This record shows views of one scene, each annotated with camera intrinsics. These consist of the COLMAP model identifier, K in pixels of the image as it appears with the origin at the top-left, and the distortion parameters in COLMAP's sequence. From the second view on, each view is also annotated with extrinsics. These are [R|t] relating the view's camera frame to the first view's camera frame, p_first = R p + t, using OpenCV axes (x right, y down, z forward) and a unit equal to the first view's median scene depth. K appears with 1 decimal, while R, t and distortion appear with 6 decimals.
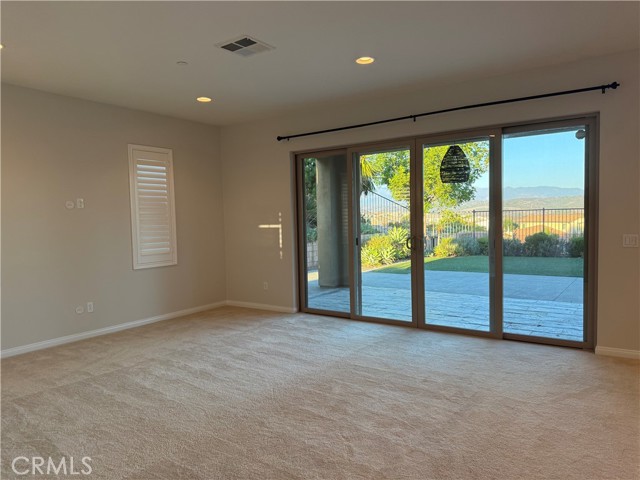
lens RADIAL K [[448.6, 0, 321.6], [0, 448.6, 247.9], [0, 0, 1]] dist [0.129700, -0.212018]
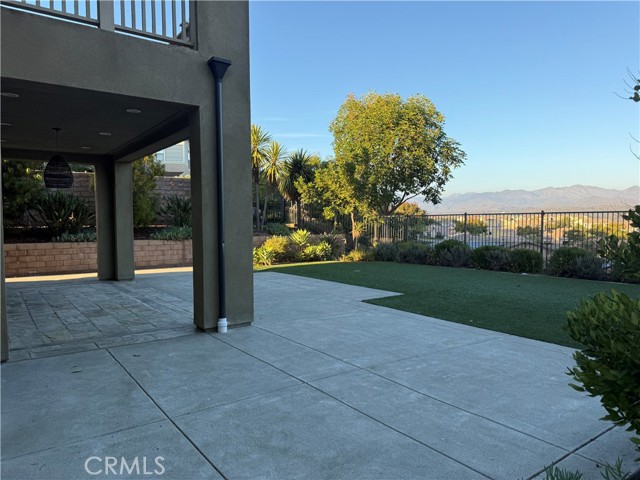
lens RADIAL K [[451.2, 0, 317.5], [0, 451.2, 243.2], [0, 0, 1]] dist [0.085637, -0.108637]
pose [[0.943806, 0.033213, -0.328828, 0.893799], [-0.037930, 0.999249, -0.007939, -0.015163], [0.328317, 0.019965, 0.944356, 0.093842]]
